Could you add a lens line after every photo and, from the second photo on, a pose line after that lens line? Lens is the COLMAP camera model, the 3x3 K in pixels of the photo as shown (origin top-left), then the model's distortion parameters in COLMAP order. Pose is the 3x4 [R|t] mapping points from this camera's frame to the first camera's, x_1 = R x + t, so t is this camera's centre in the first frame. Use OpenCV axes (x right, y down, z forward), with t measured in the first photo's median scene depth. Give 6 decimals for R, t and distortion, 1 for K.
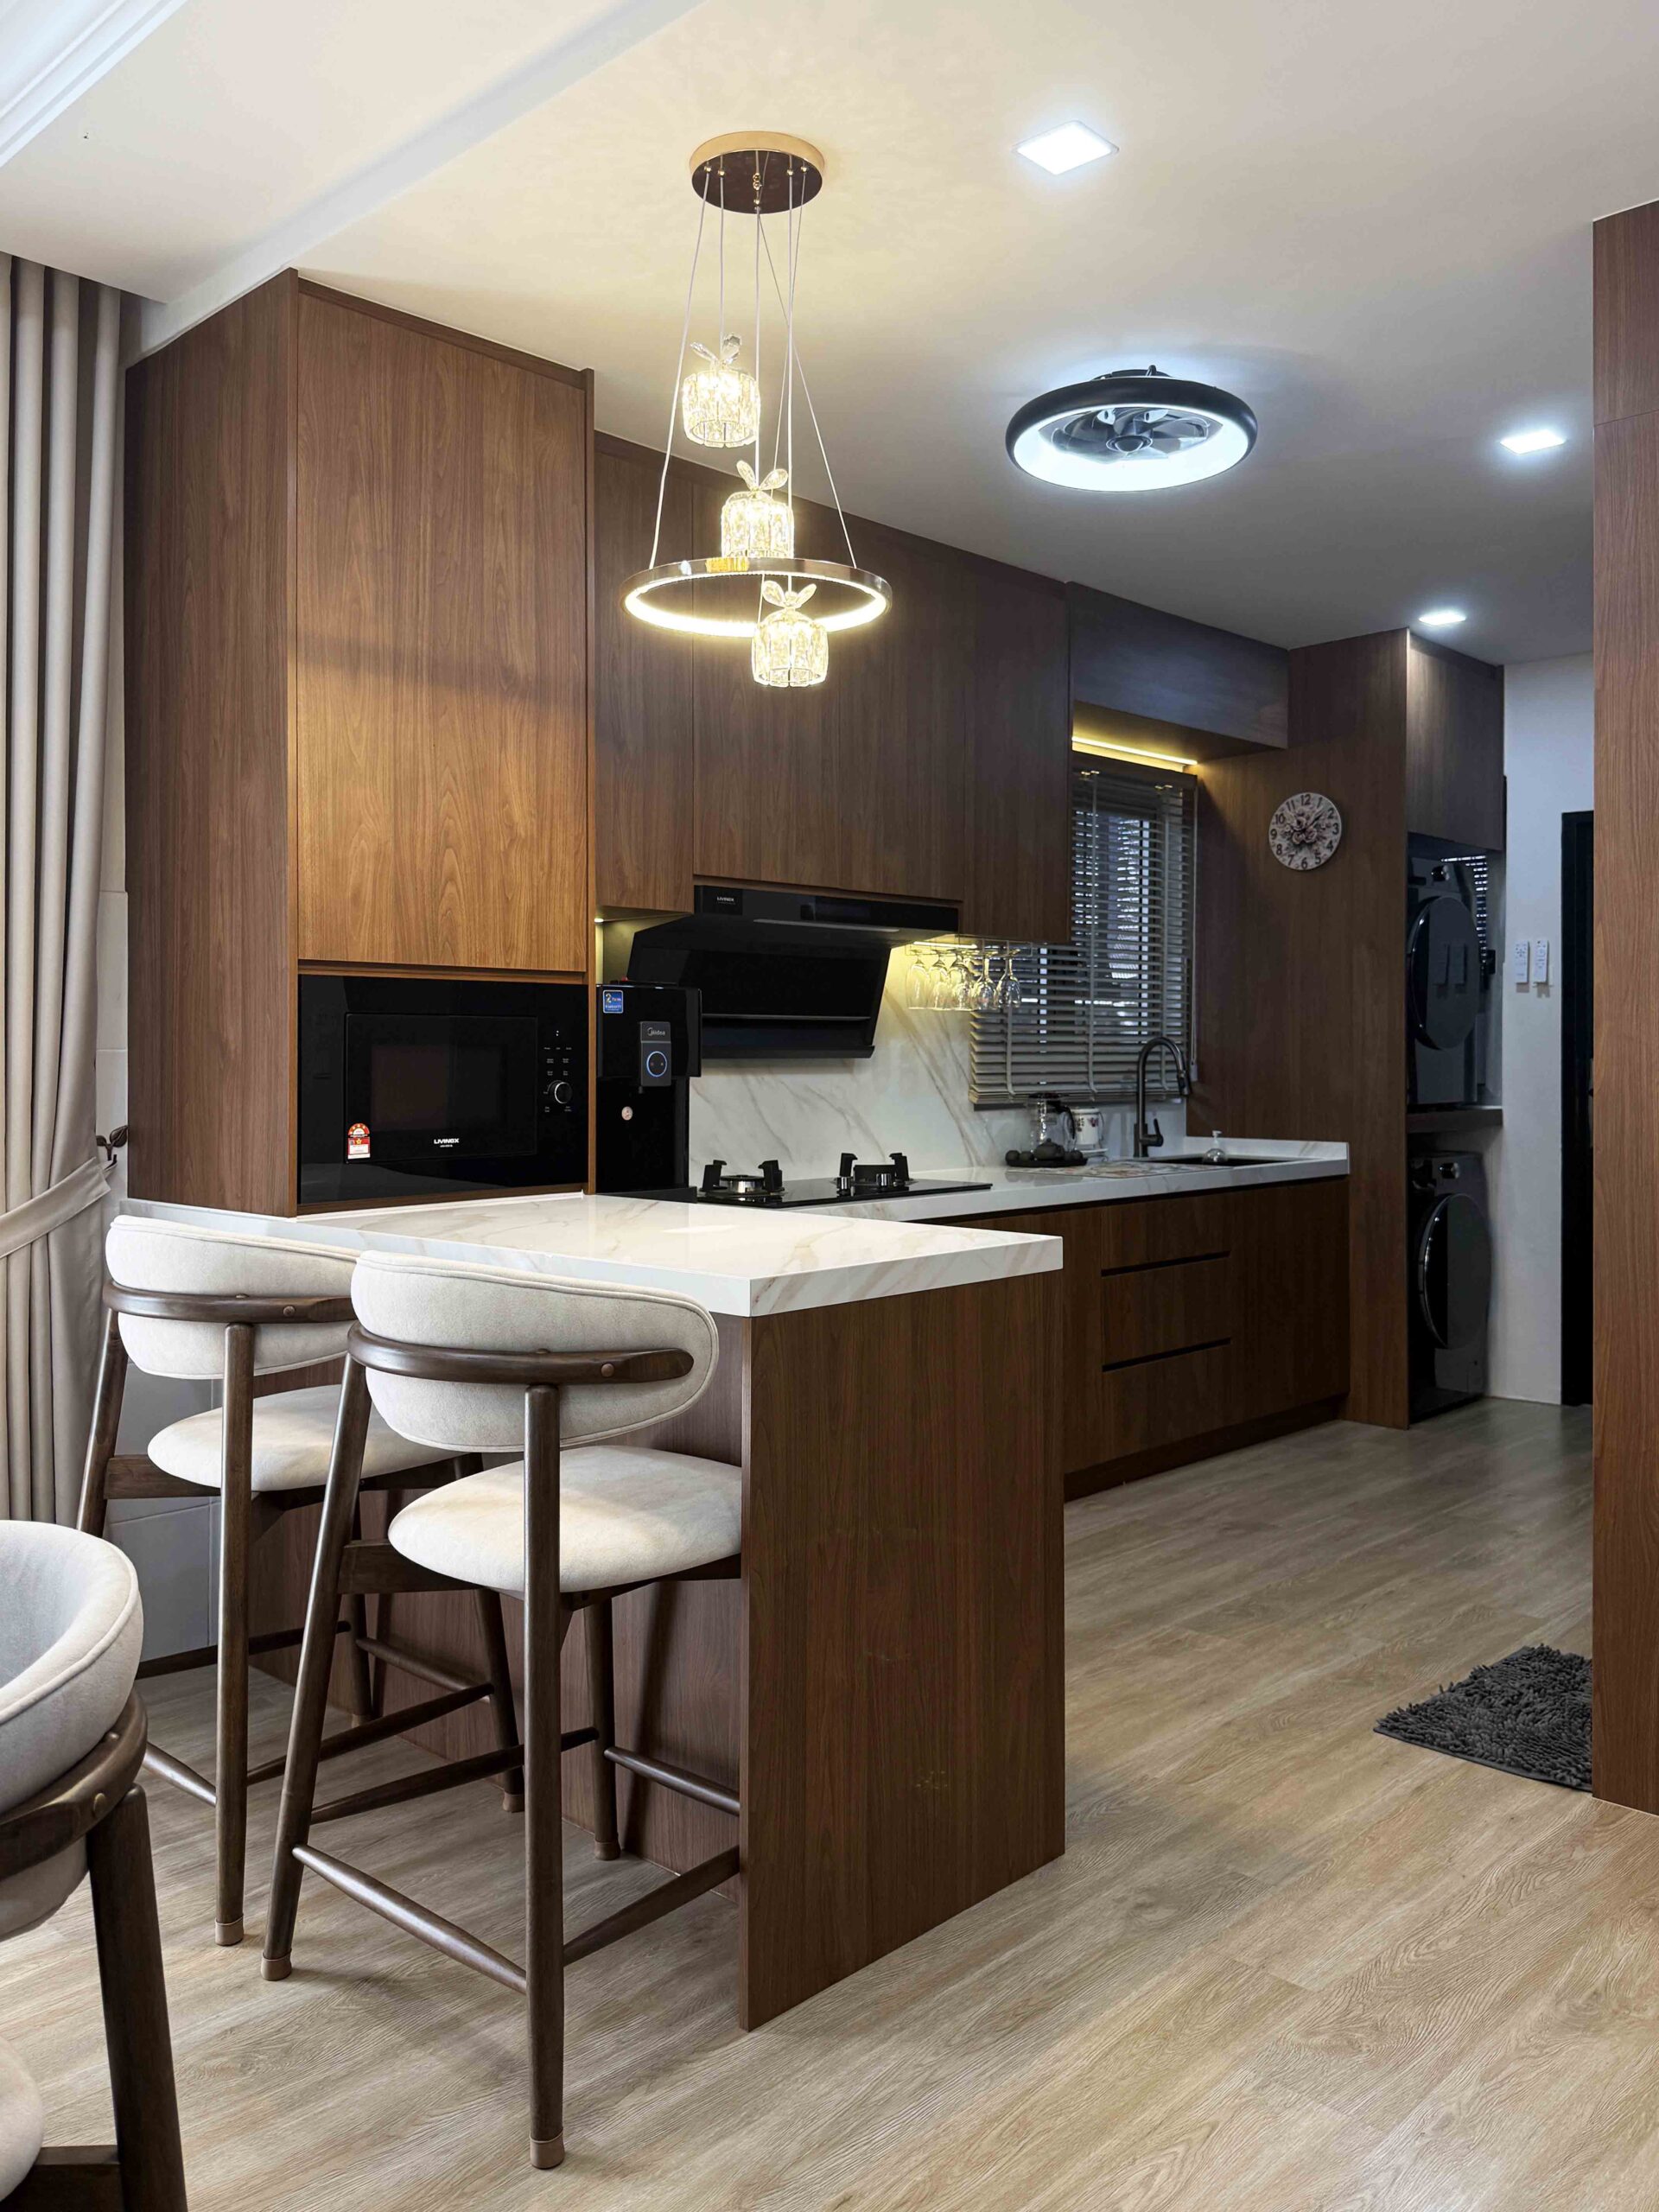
lens RADIAL K [[1739.5, 0, 708.9], [0, 1739.5, 1046.2], [0, 0, 1]] dist [0.073351, -0.098975]
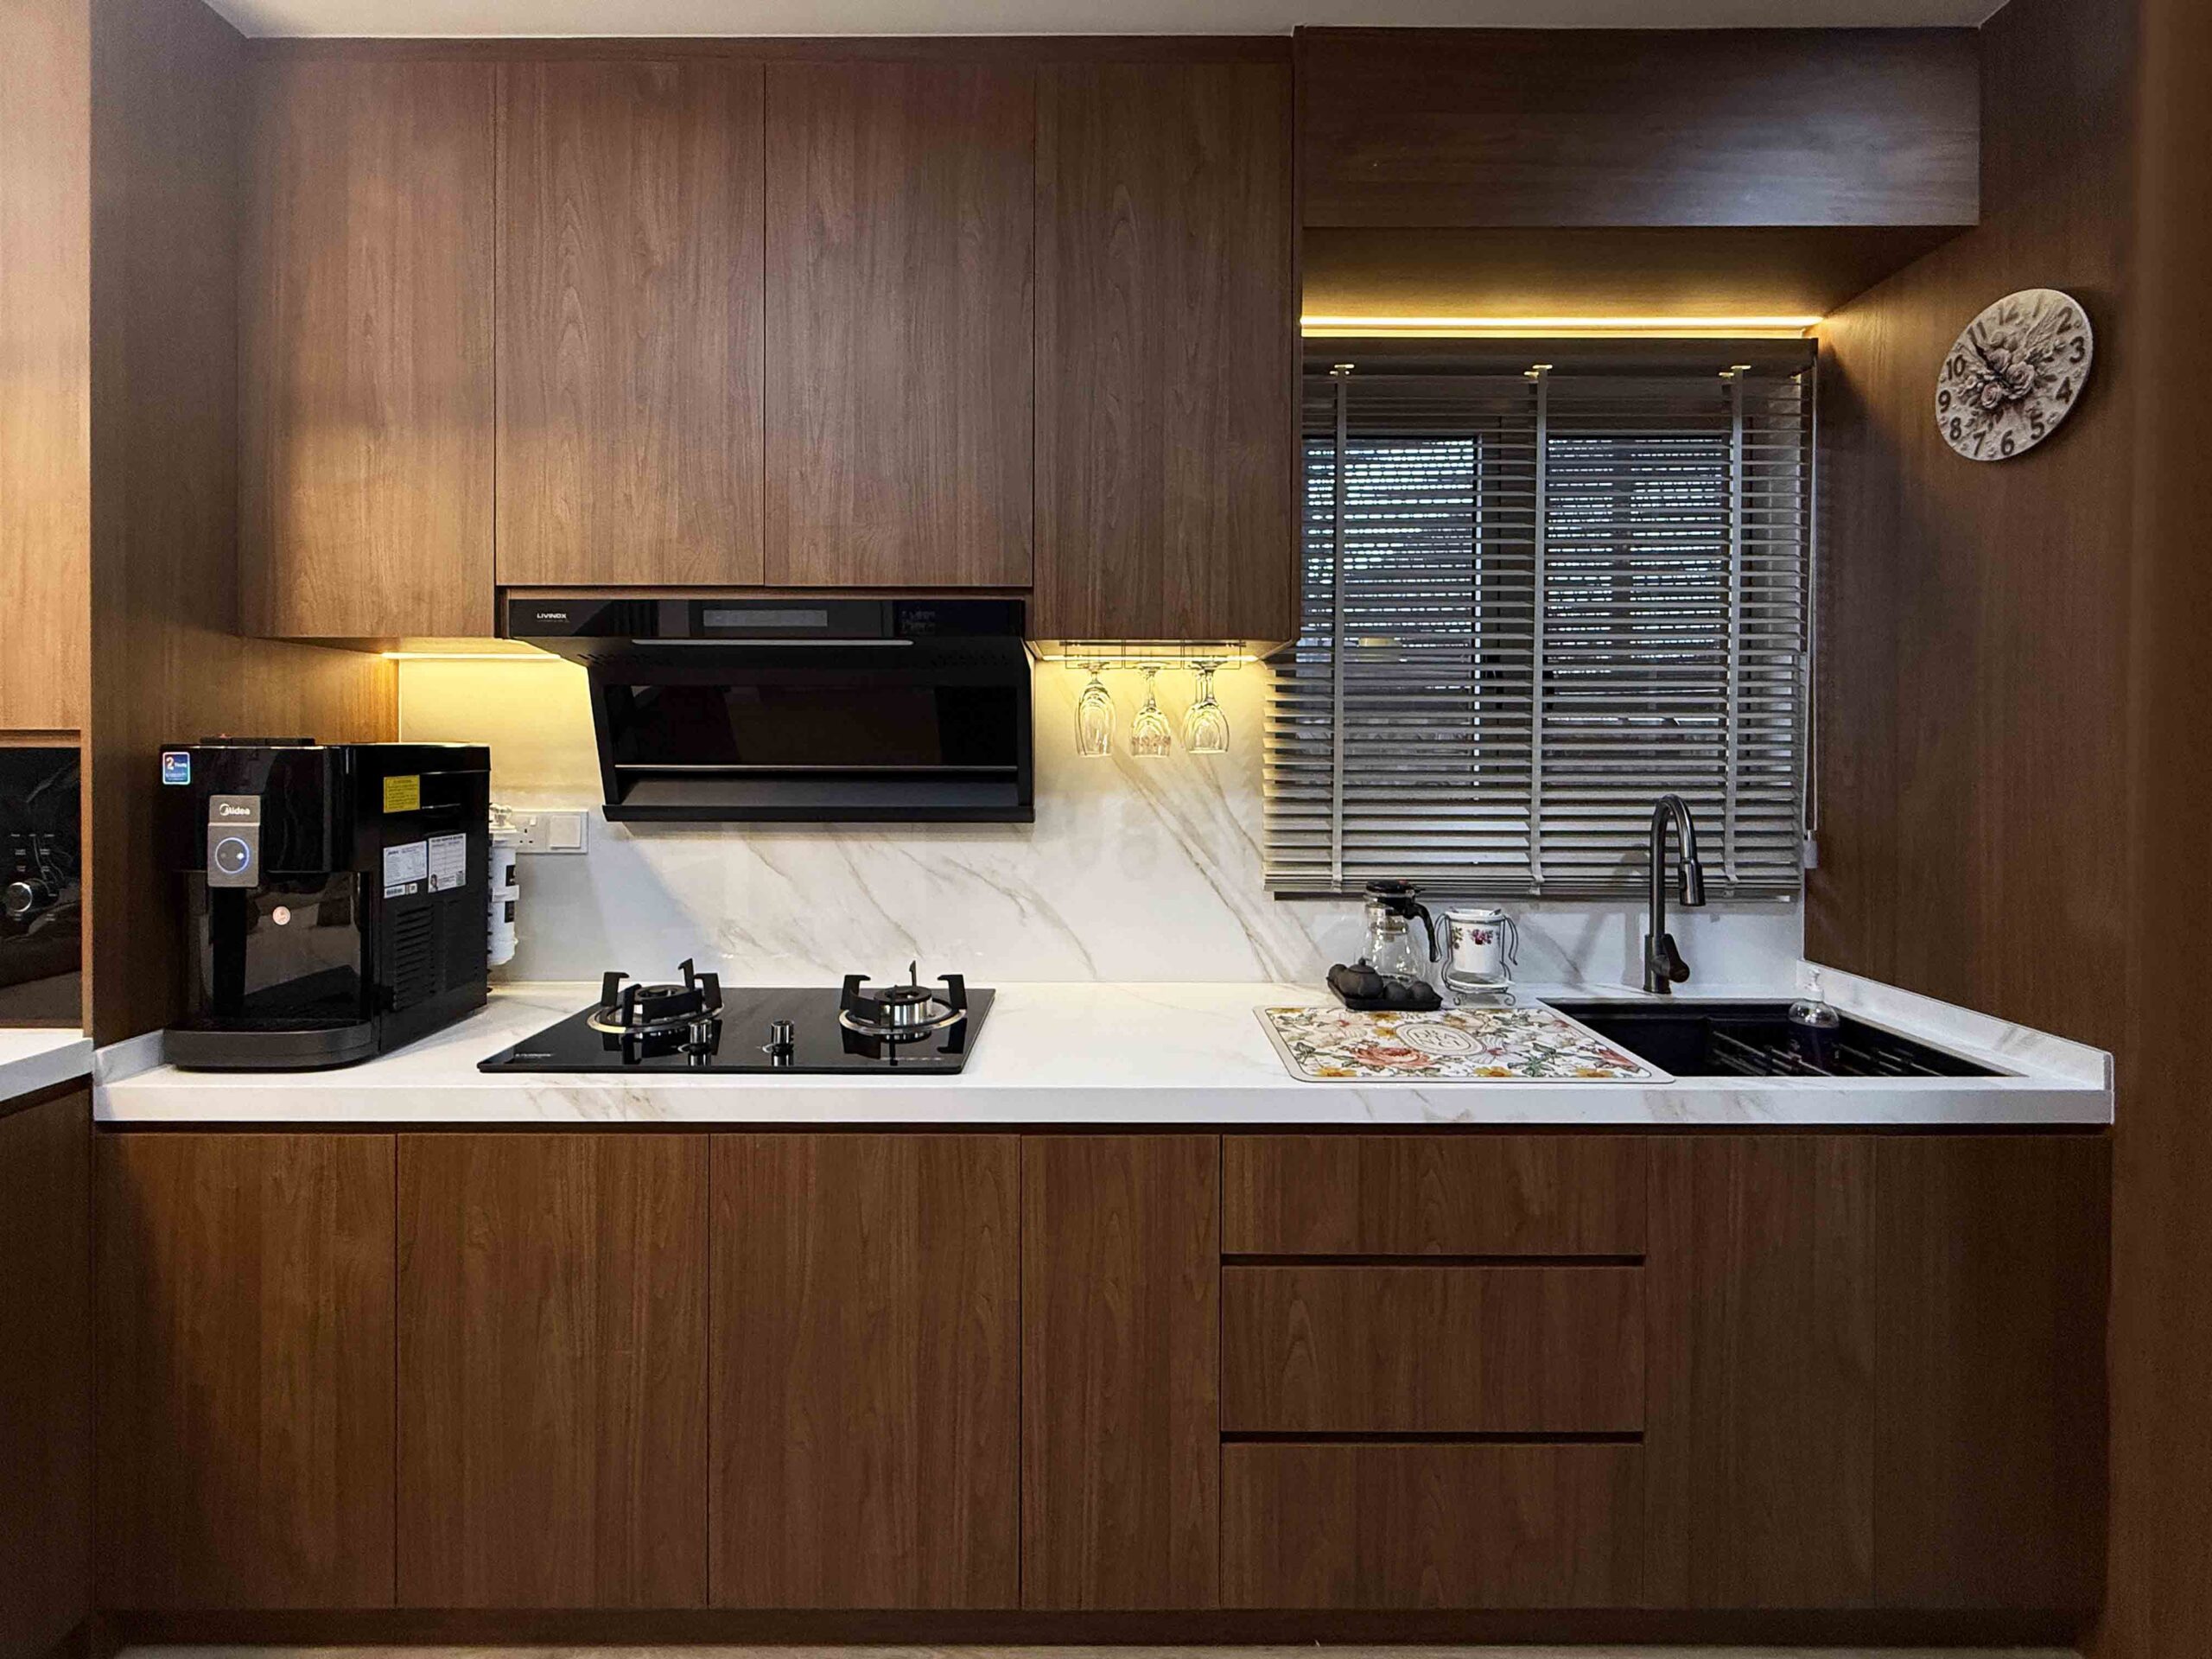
lens RADIAL K [[956.3, 0, 1088.5], [0, 956.3, 747.2], [0, 0, 1]] dist [-0.002222, -0.003063]
pose [[0.743622, 0.003519, -0.668591, 0.510500], [0.002832, 0.999961, 0.008413, -0.037969], [0.668594, -0.008150, 0.743583, 0.995613]]
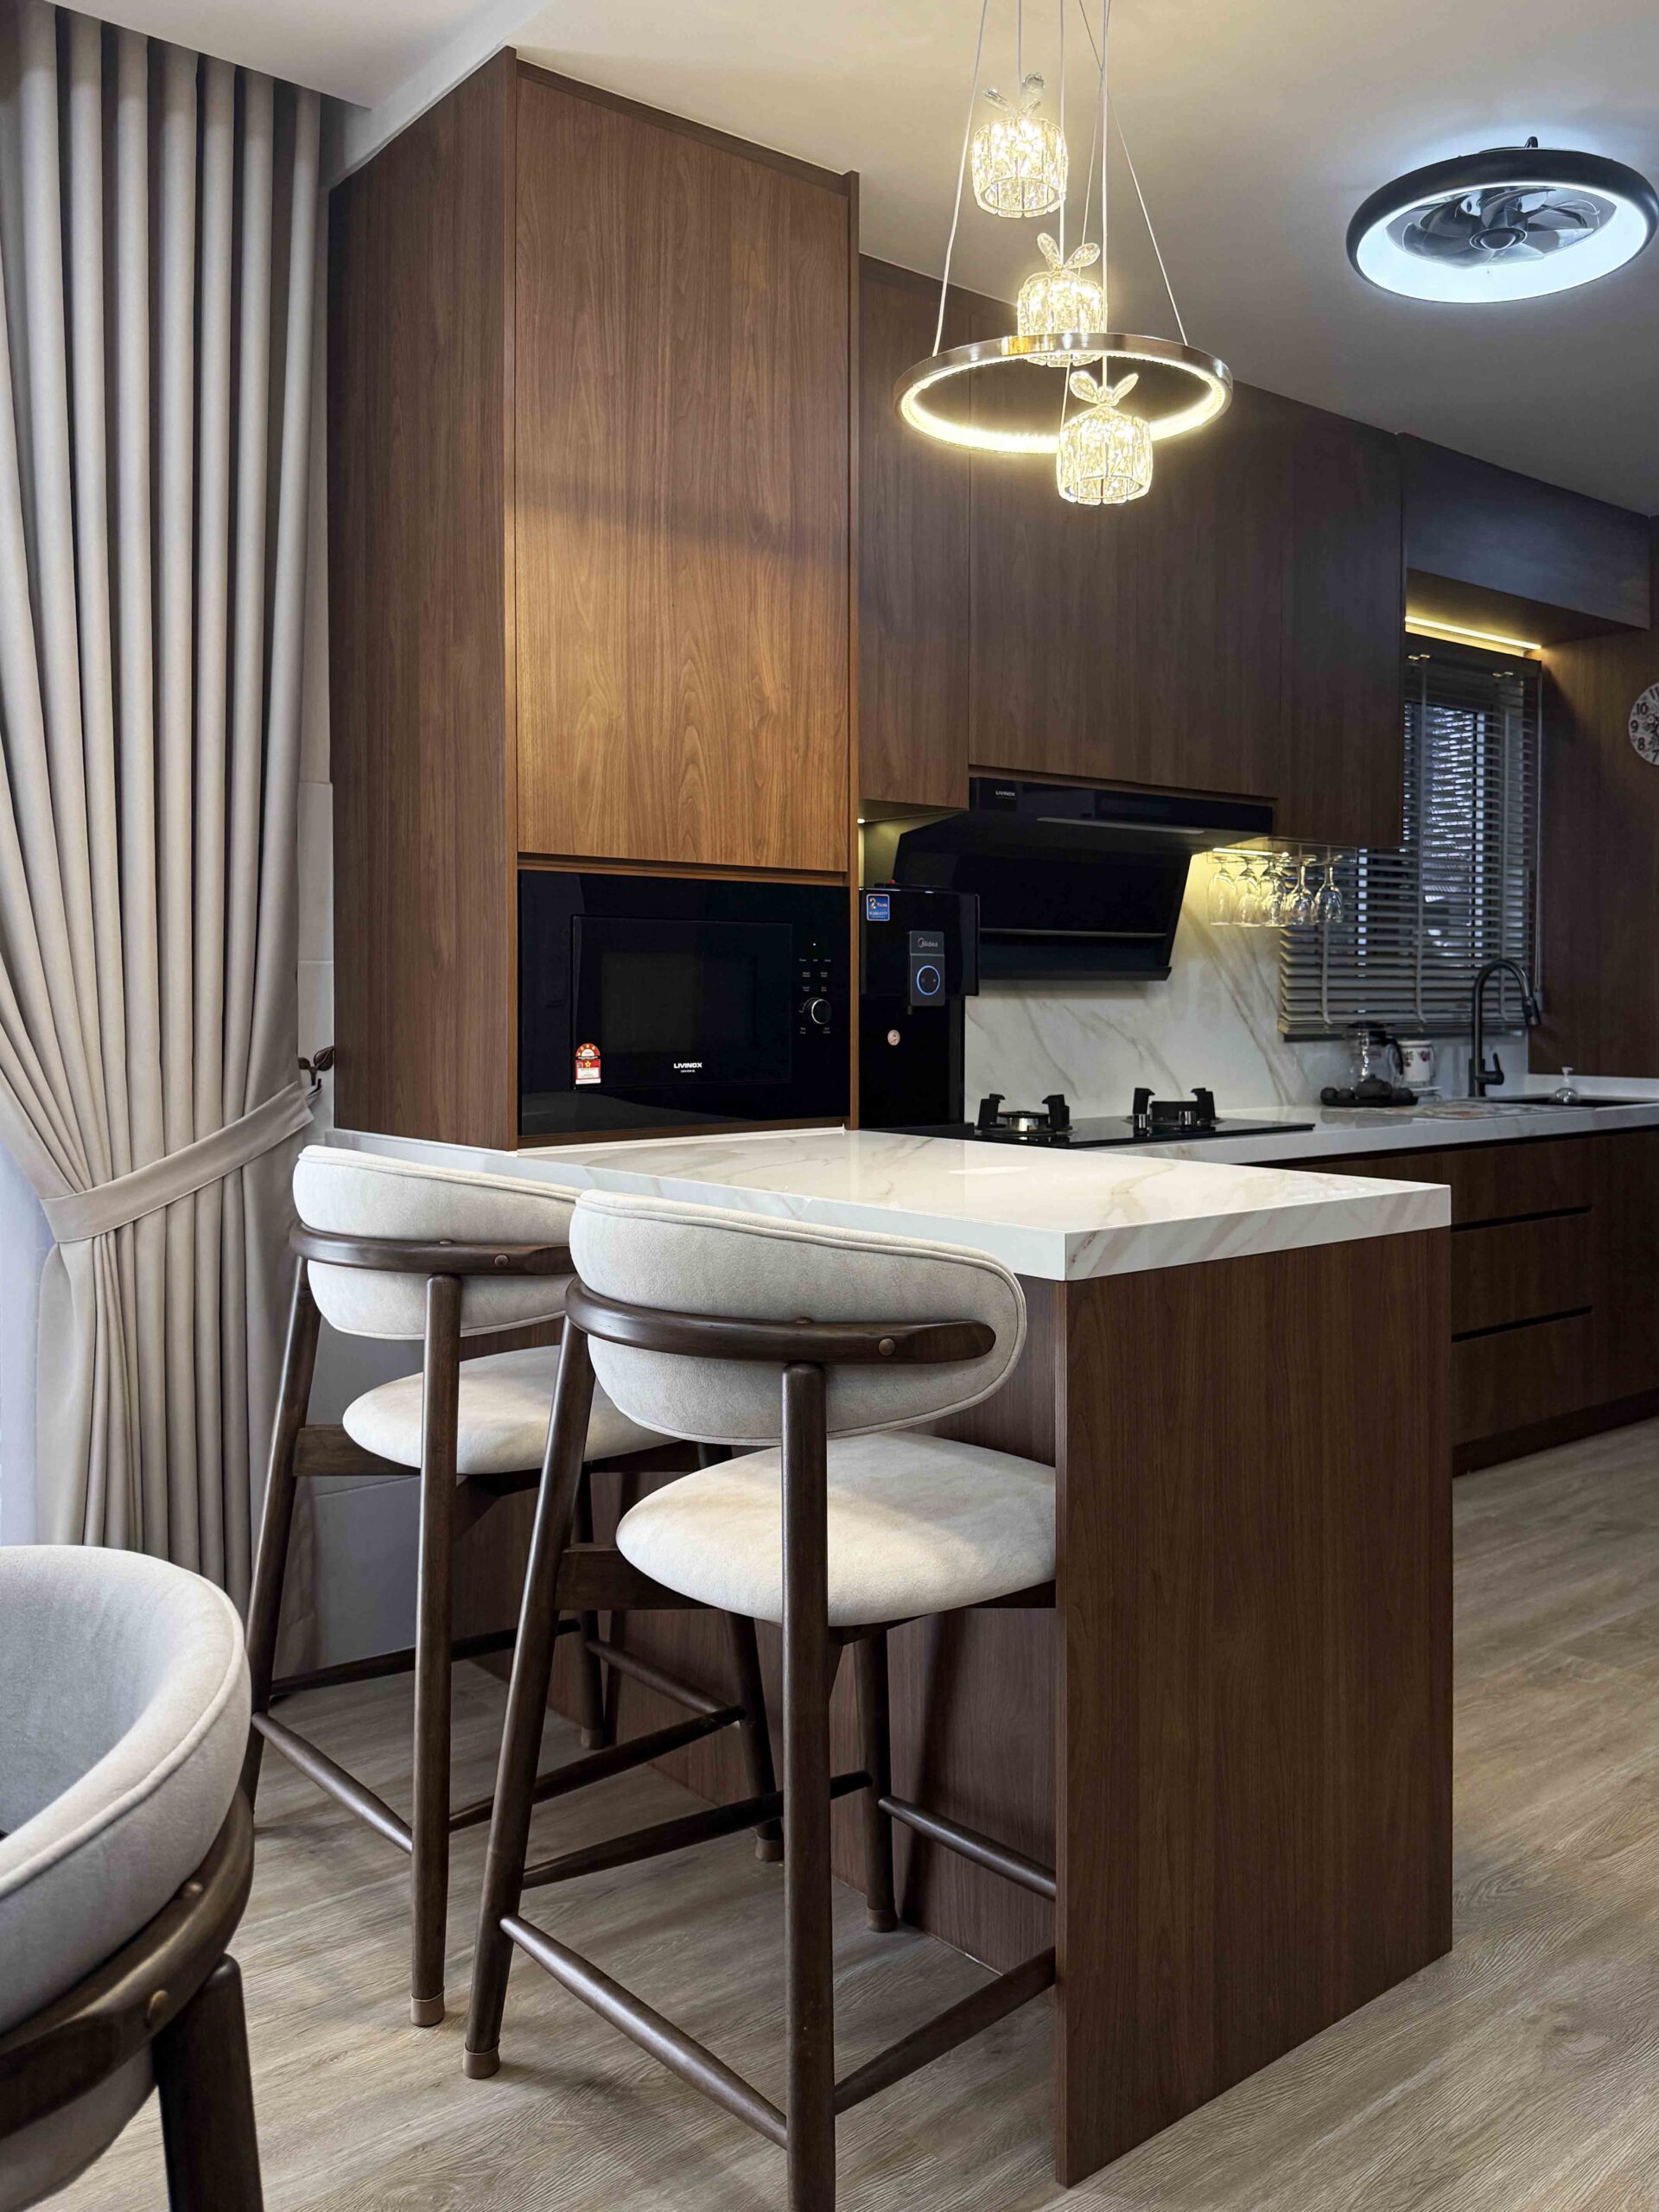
lens RADIAL K [[1739.5, 0, 765.6], [0, 1739.5, 1026.3], [0, 0, 1]] dist [0.073351, -0.098975]
pose [[0.993980, 0.001583, -0.109548, -0.016675], [0.000587, 0.999804, 0.019768, 0.016798], [0.109558, -0.019714, 0.993785, 0.137811]]
